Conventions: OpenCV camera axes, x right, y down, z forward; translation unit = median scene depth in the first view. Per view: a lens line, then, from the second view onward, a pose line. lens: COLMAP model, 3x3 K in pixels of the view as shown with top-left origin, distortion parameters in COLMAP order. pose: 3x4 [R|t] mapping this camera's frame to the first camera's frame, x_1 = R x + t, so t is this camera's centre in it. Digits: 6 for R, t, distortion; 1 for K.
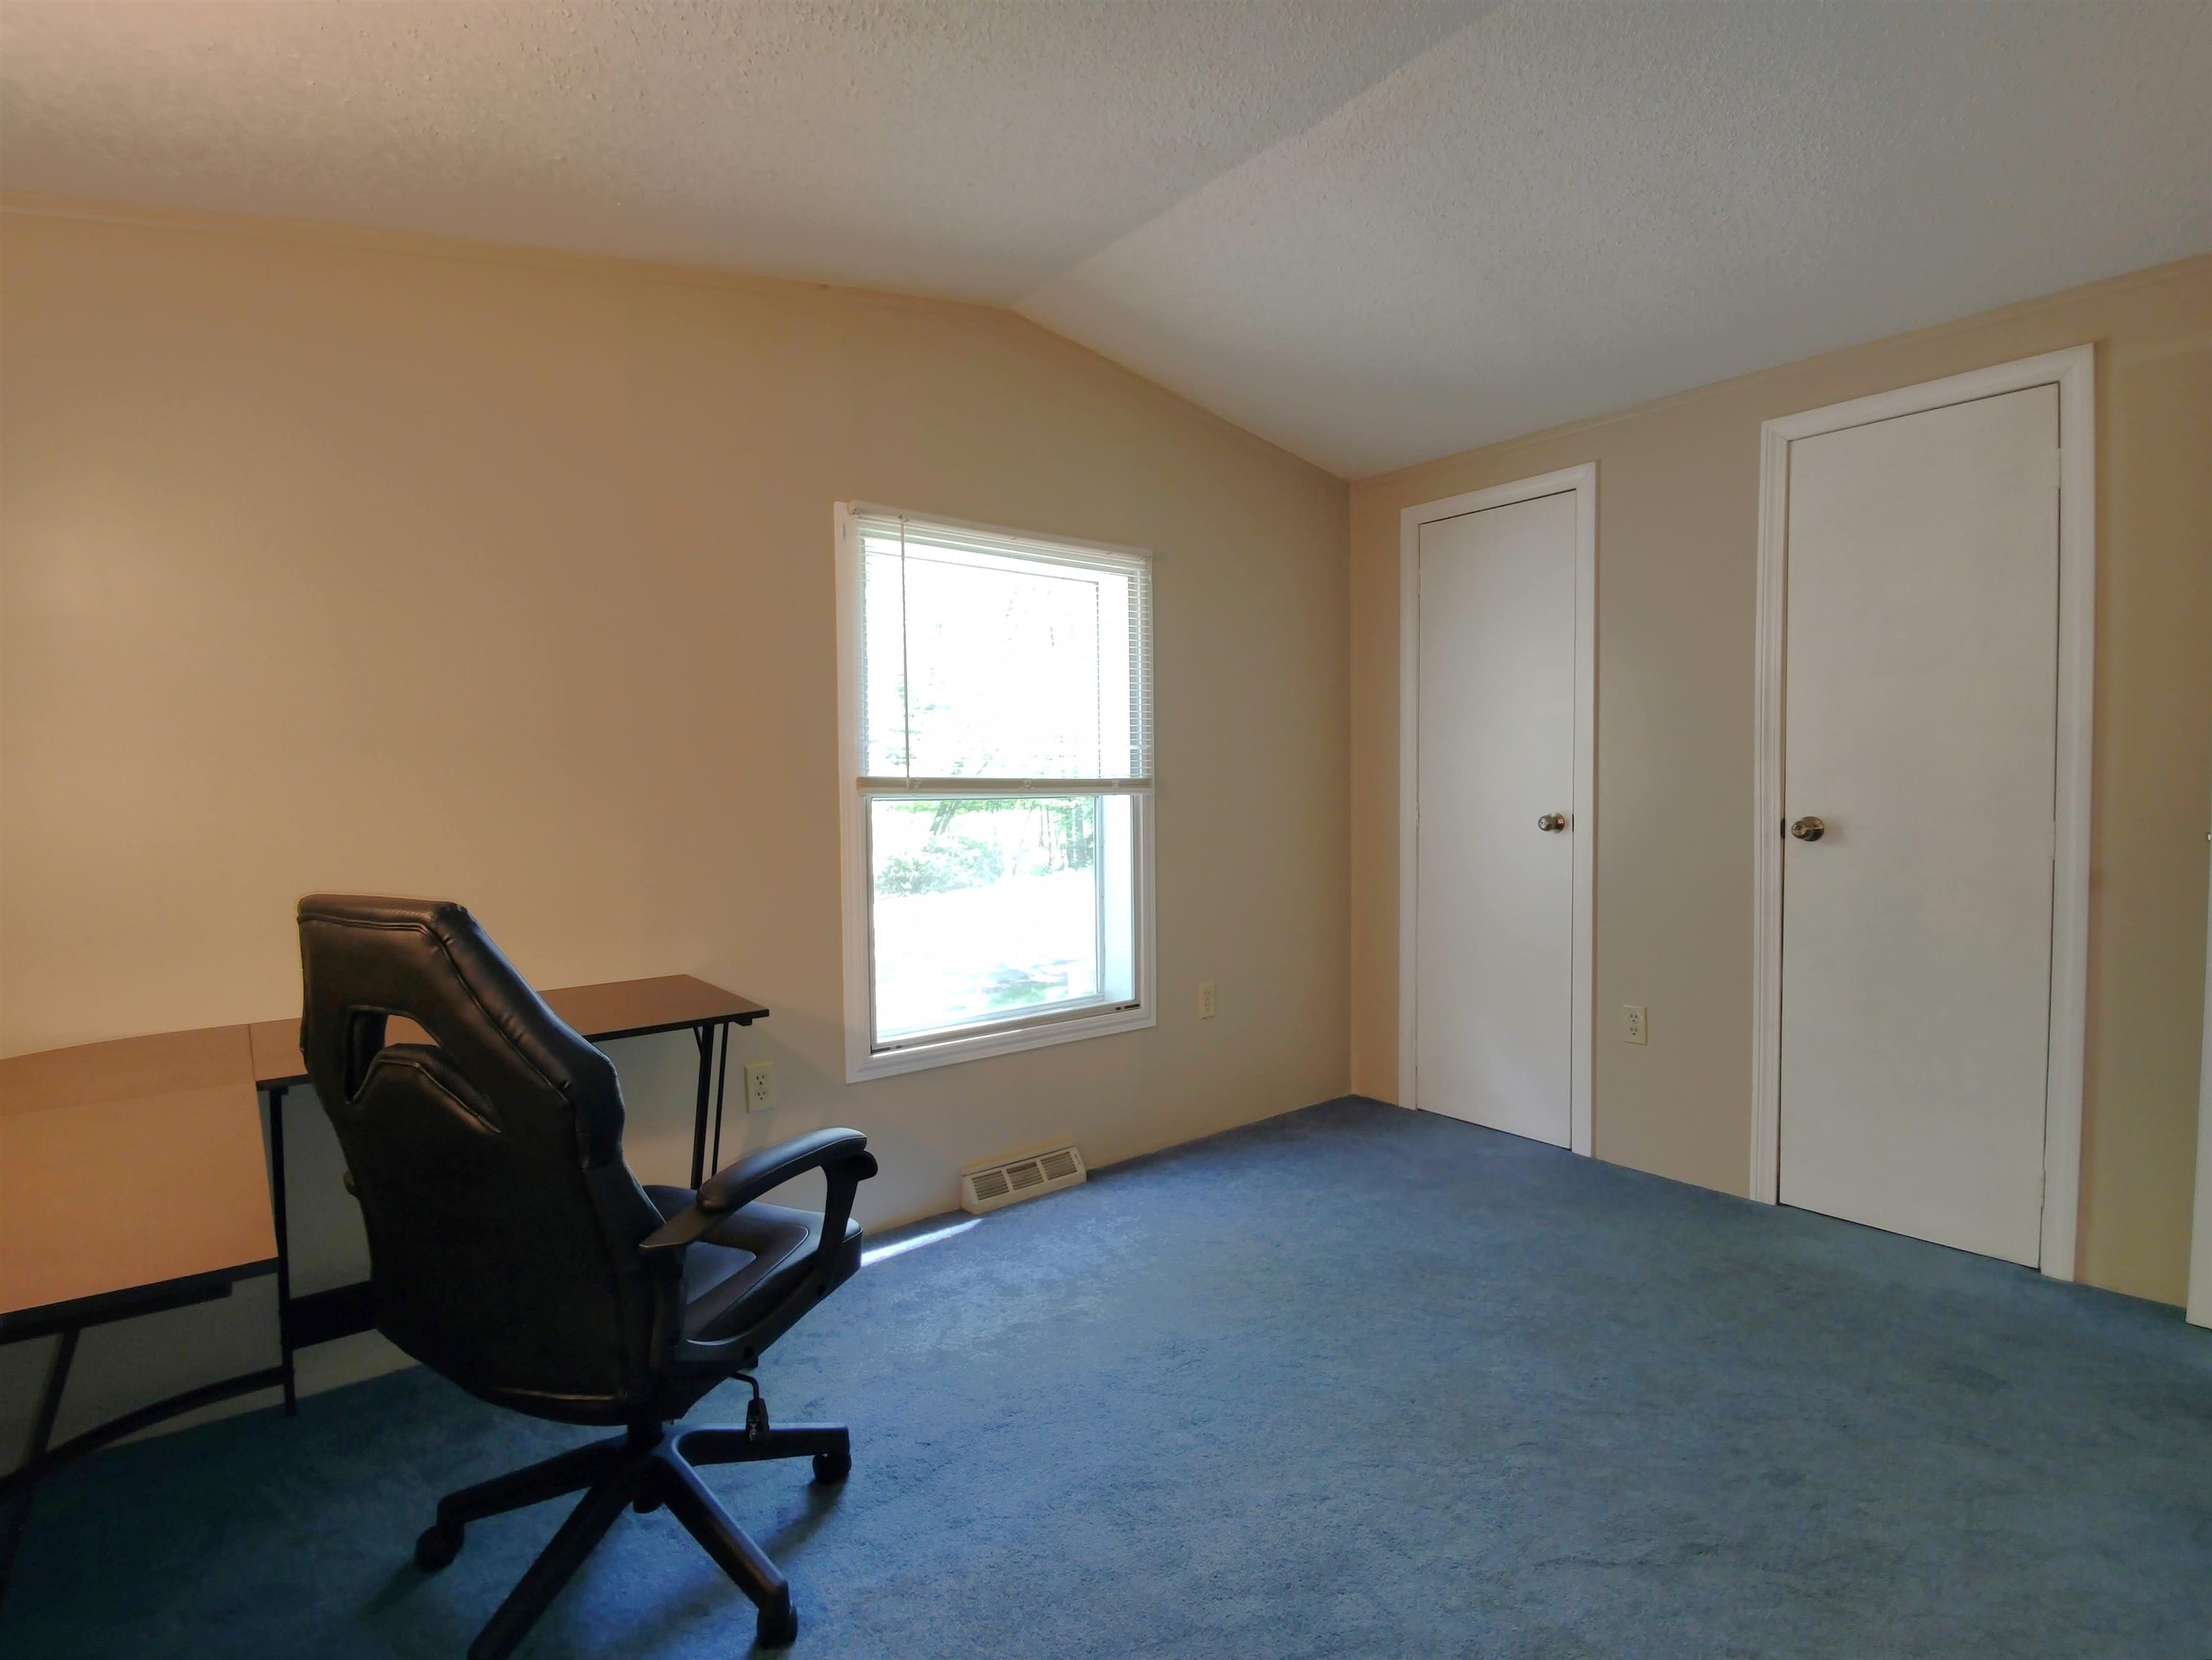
lens RADIAL K [[1089.3, 0, 1106.0], [0, 1089.3, 830.0], [0, 0, 1]] dist [-0.002476, -0.000035]
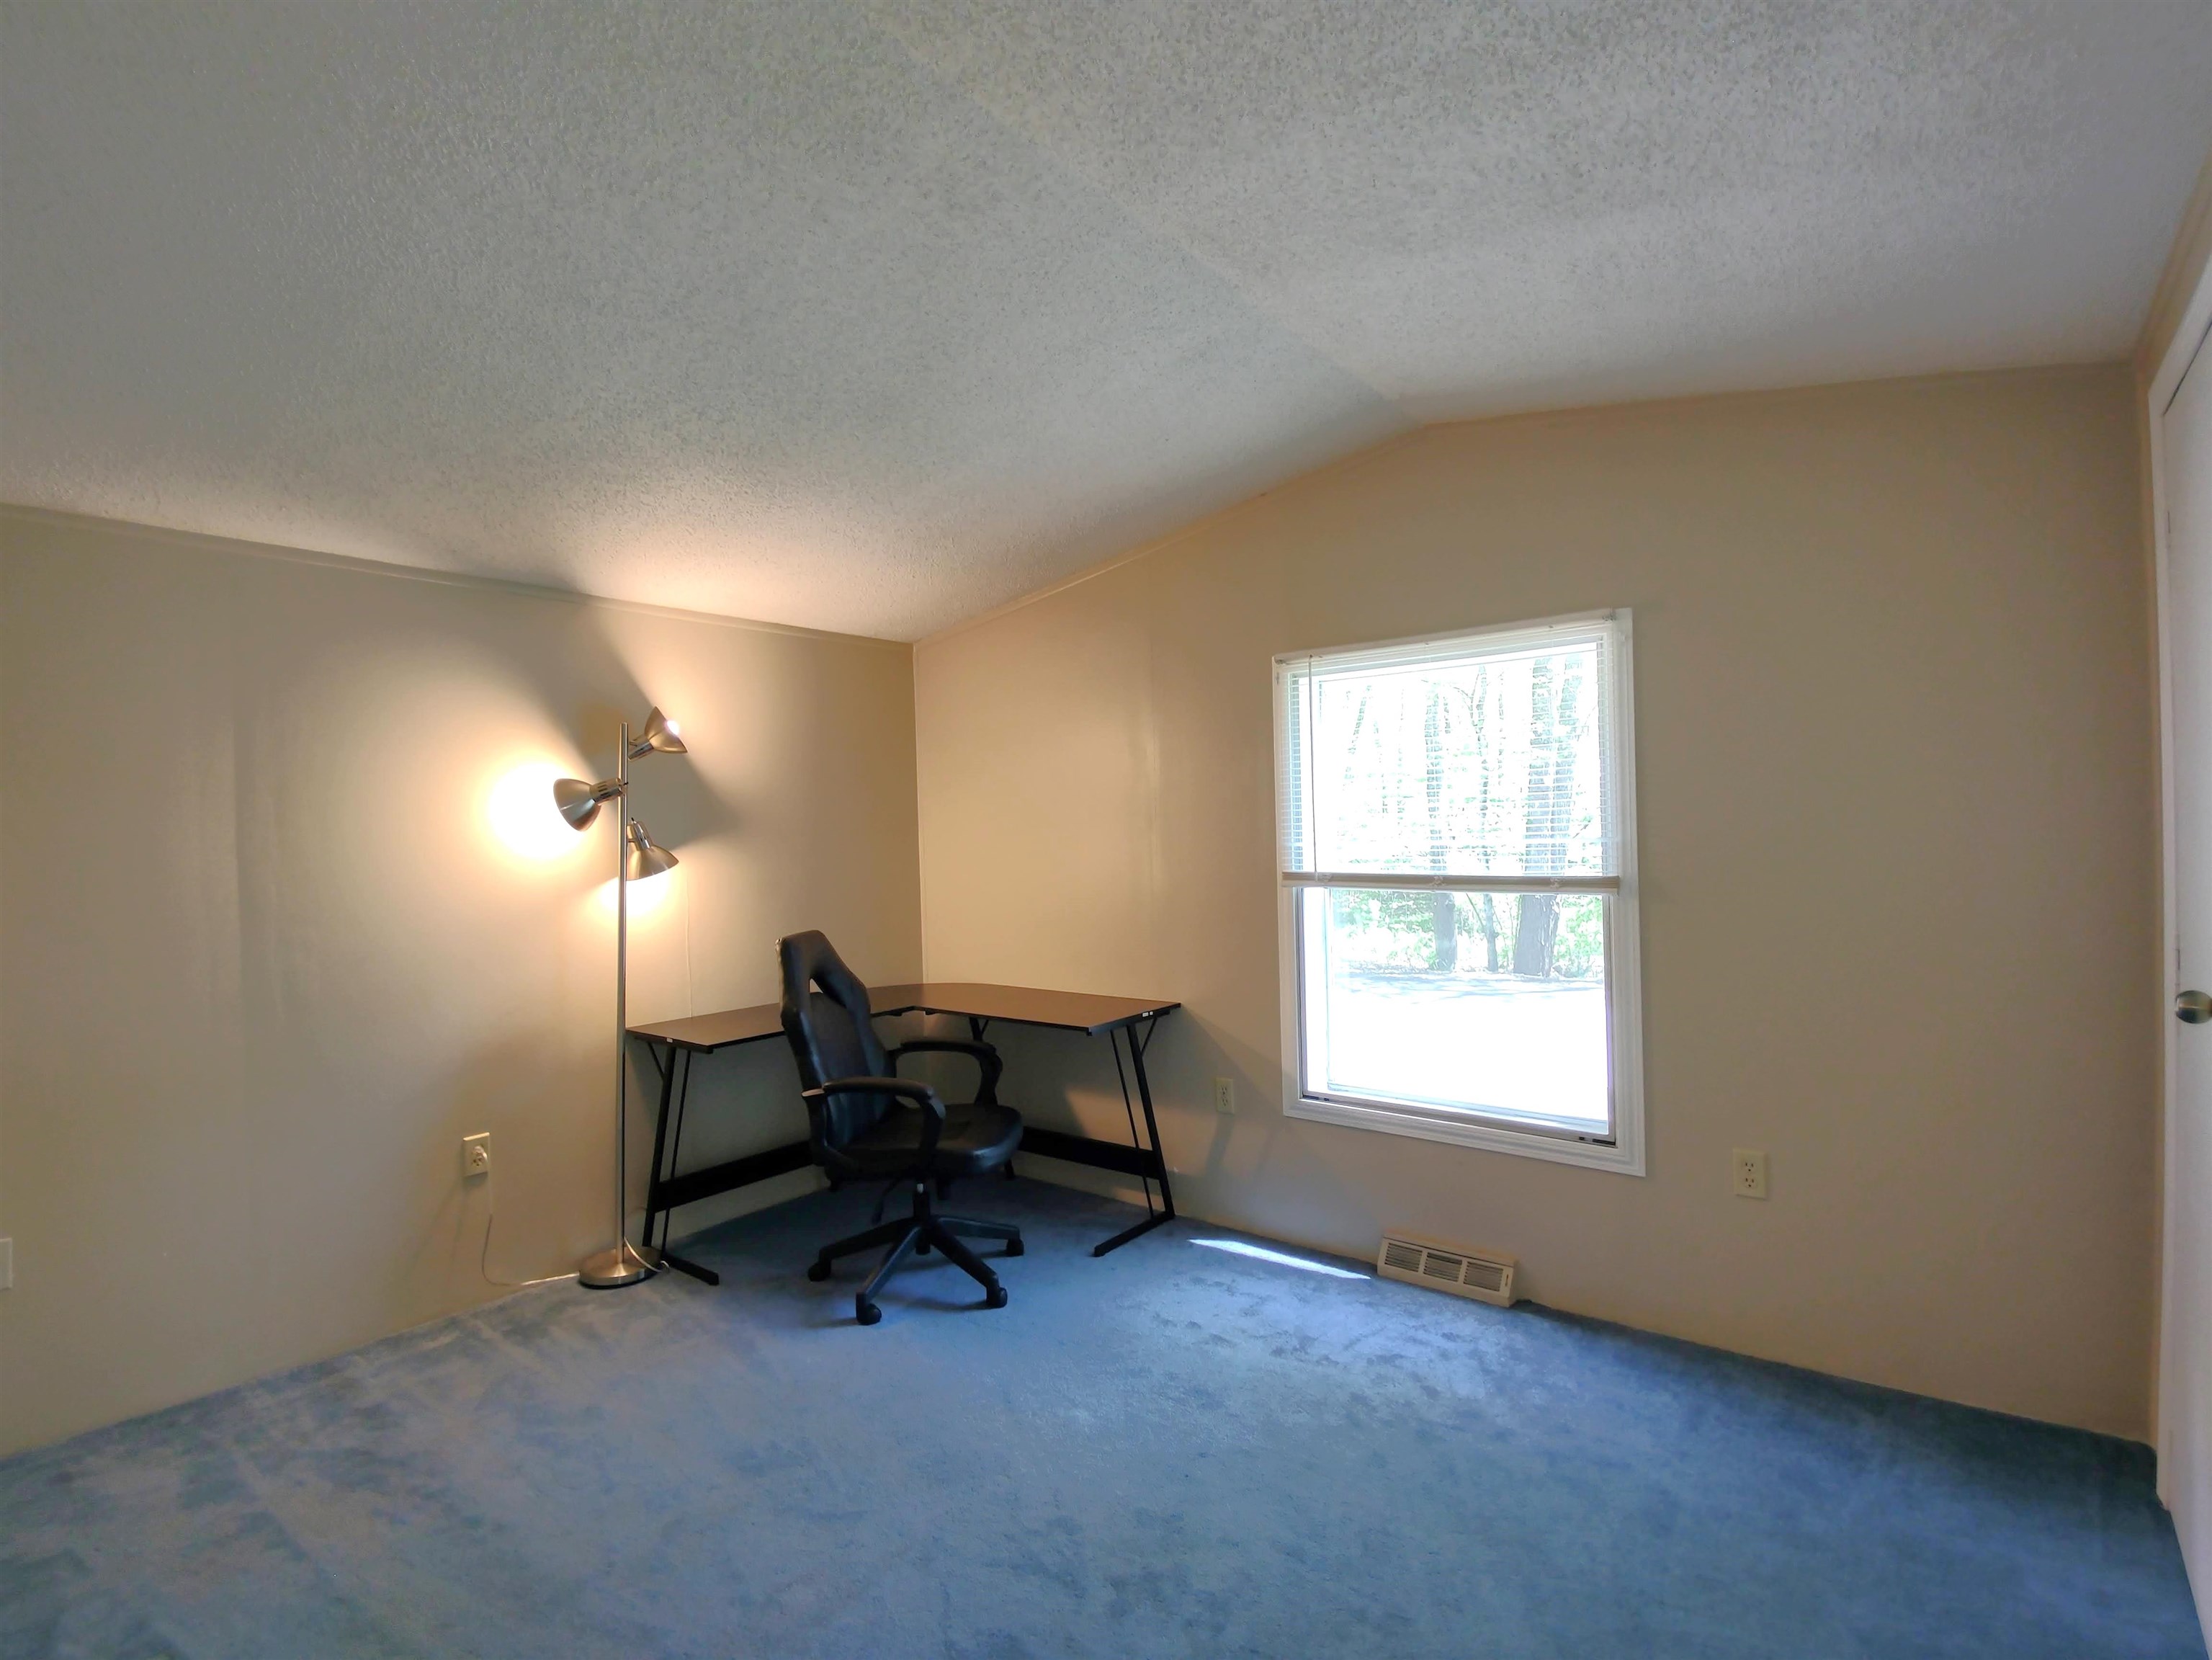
lens RADIAL K [[1091.4, 0, 1106.0], [0, 1091.4, 830.0], [0, 0, 1]] dist [-0.000328, 0.000088]
pose [[0.226610, 0.007341, -0.973958, 0.838388], [-0.020316, 0.999790, 0.002809, -0.084732], [0.973774, 0.019150, 0.226712, 0.457311]]
